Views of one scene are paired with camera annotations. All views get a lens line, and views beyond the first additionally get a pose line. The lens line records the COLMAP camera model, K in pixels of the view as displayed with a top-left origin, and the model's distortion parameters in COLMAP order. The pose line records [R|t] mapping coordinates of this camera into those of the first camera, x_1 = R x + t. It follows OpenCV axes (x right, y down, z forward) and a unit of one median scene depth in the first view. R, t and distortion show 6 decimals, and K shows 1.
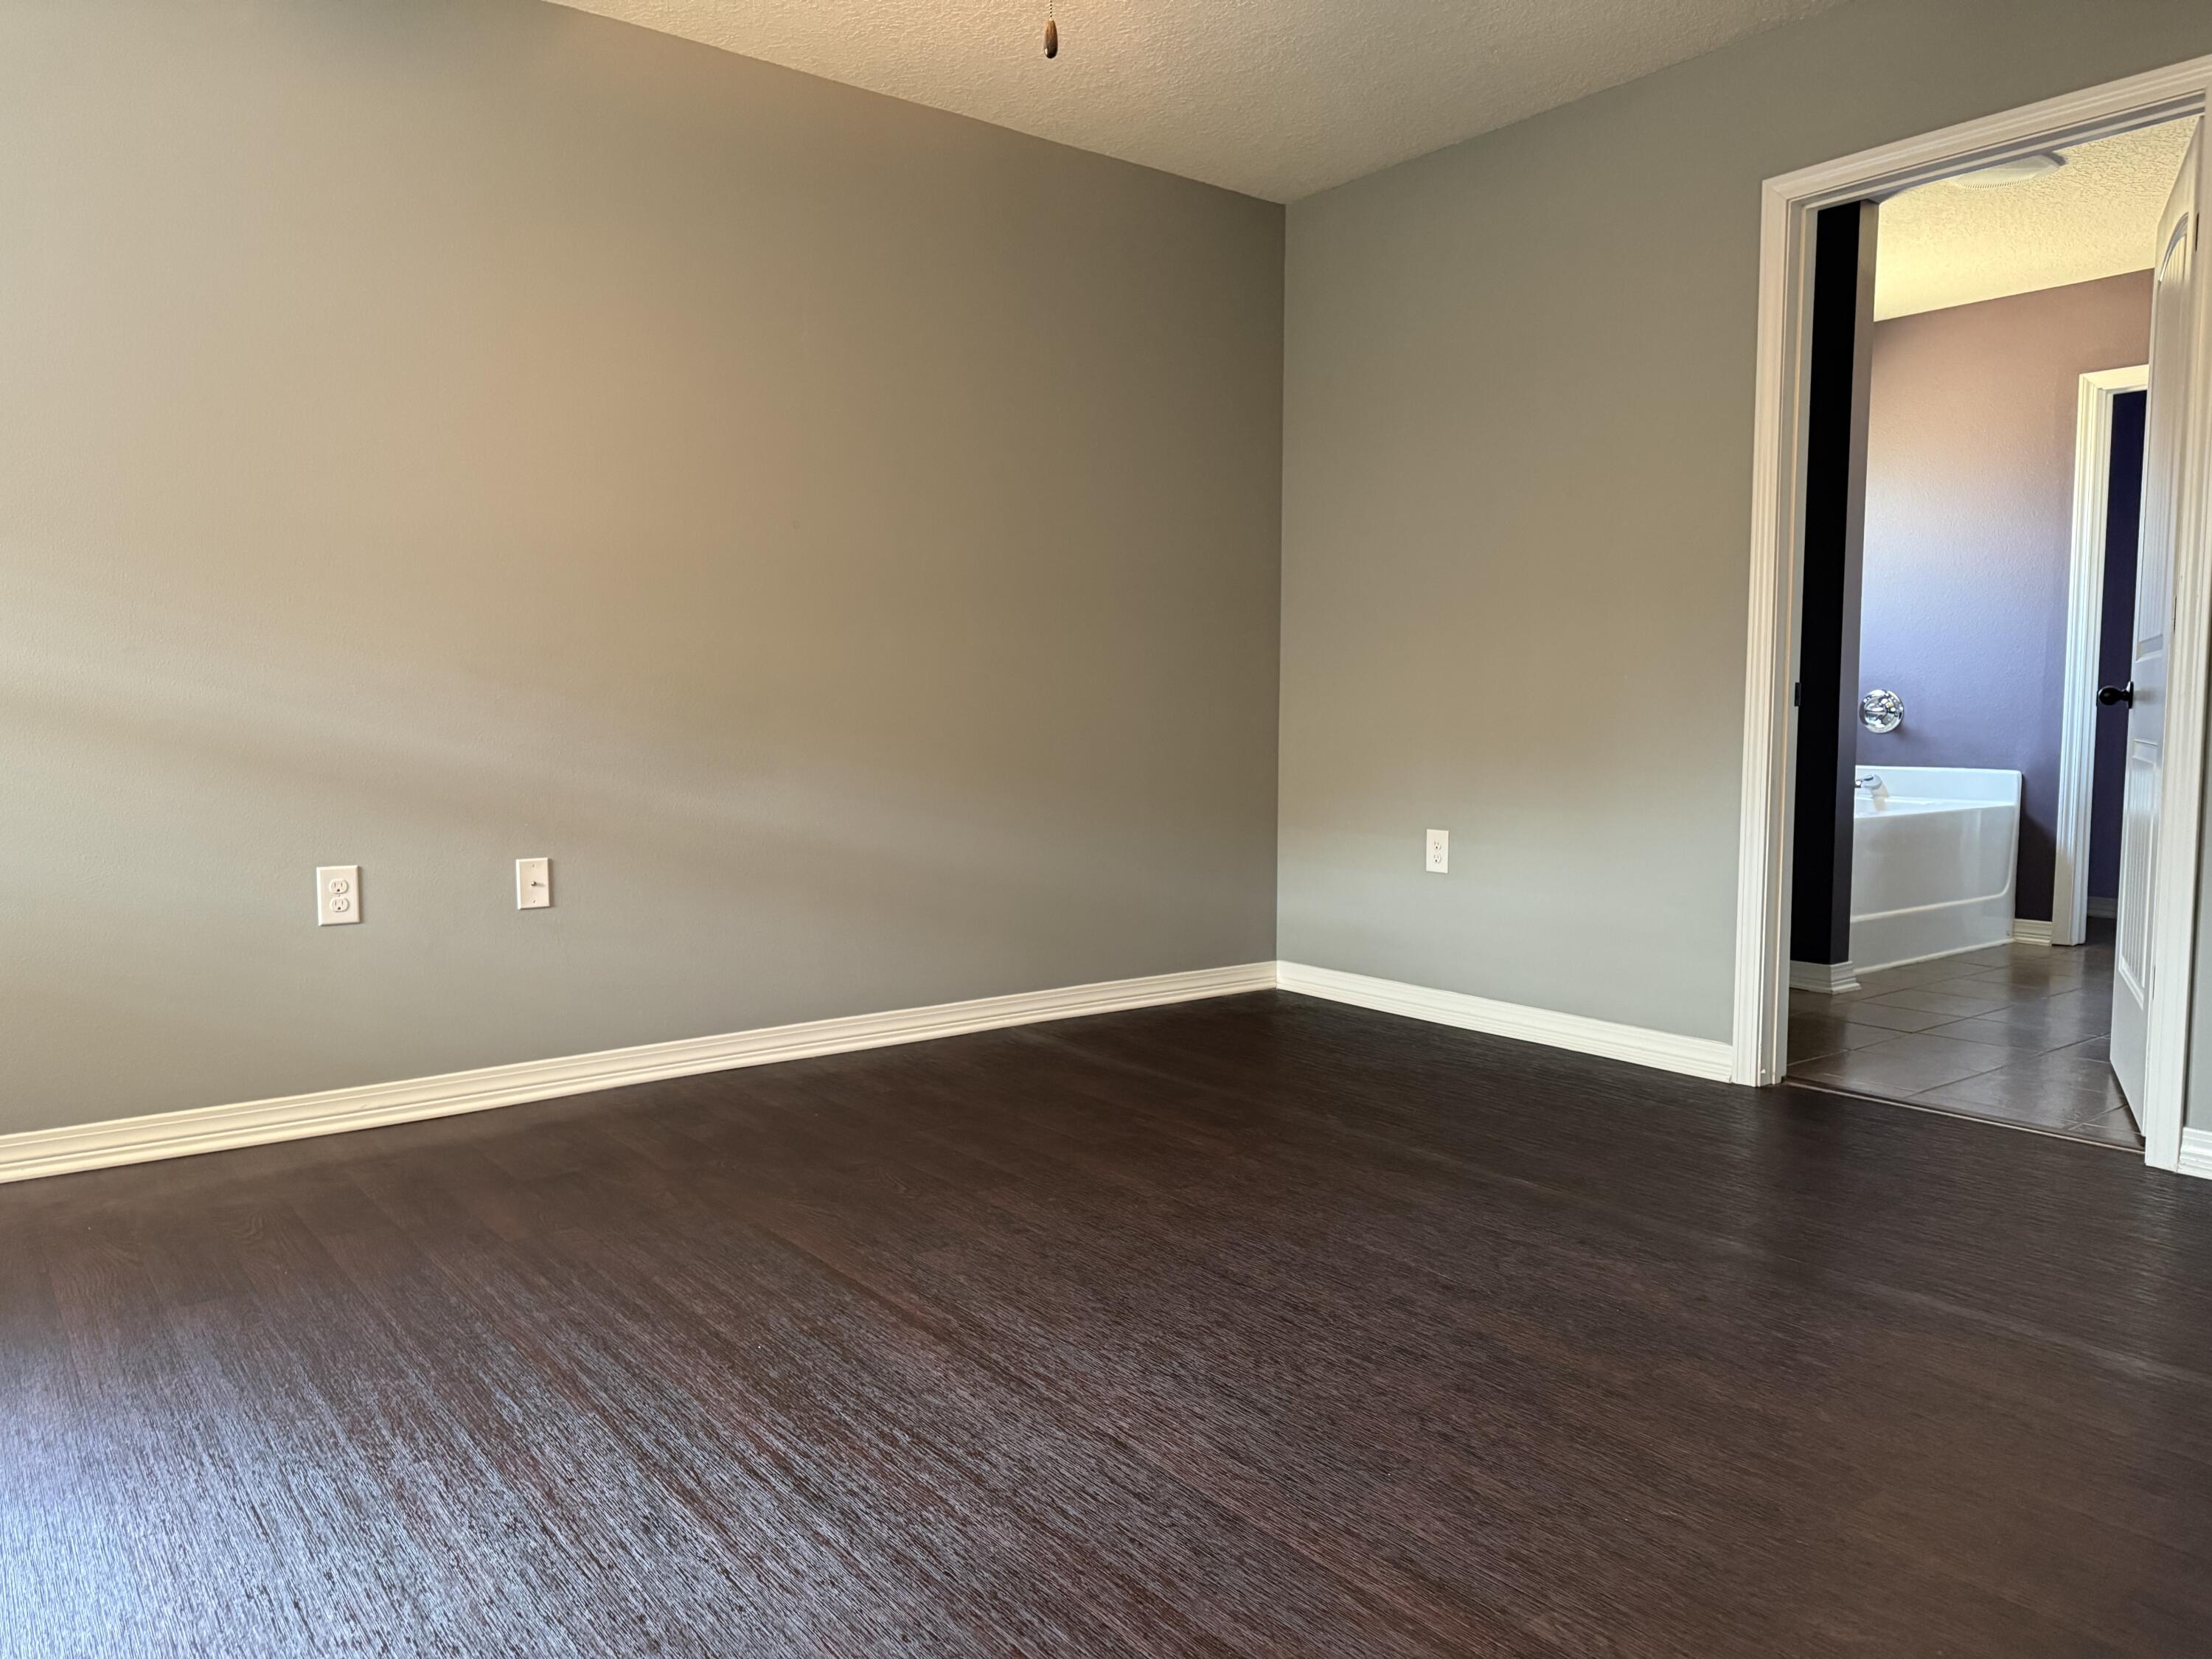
lens RADIAL K [[1579.4, 0, 1107.8], [0, 1579.4, 813.5], [0, 0, 1]] dist [0.064803, -0.084235]
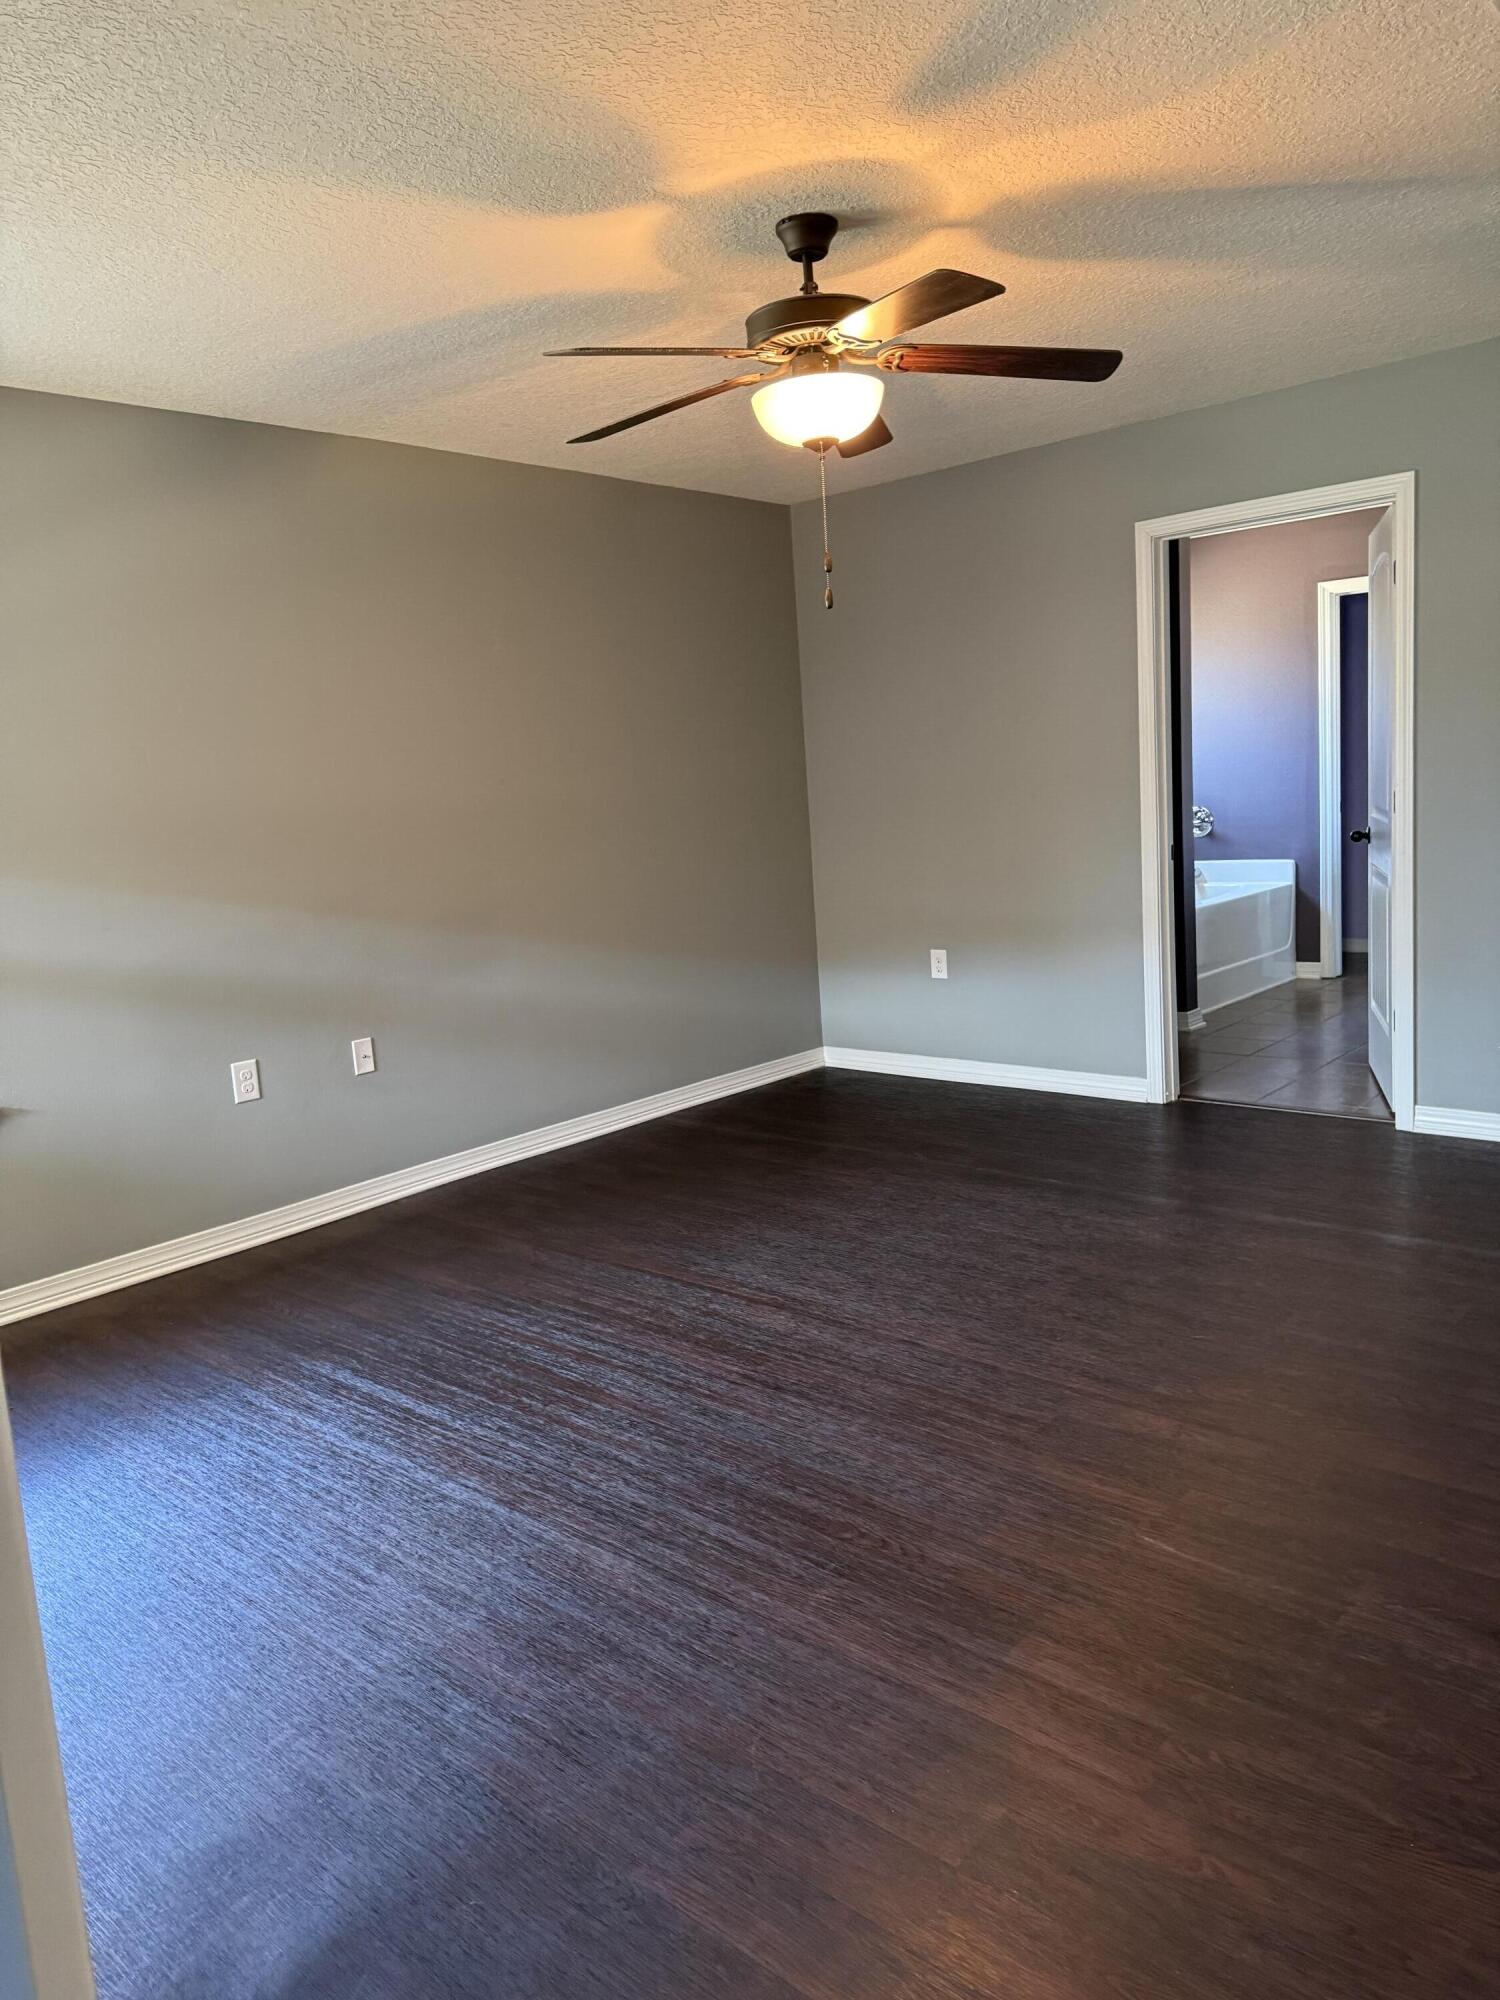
lens RADIAL K [[1410.5, 0, 757.5], [0, 1410.5, 969.6], [0, 0, 1]] dist [0.109394, -0.164437]
pose [[0.981049, -0.091296, 0.170903, -0.241036], [0.080674, 0.994411, 0.068113, -0.098930], [-0.176167, -0.053034, 0.982931, -0.339809]]
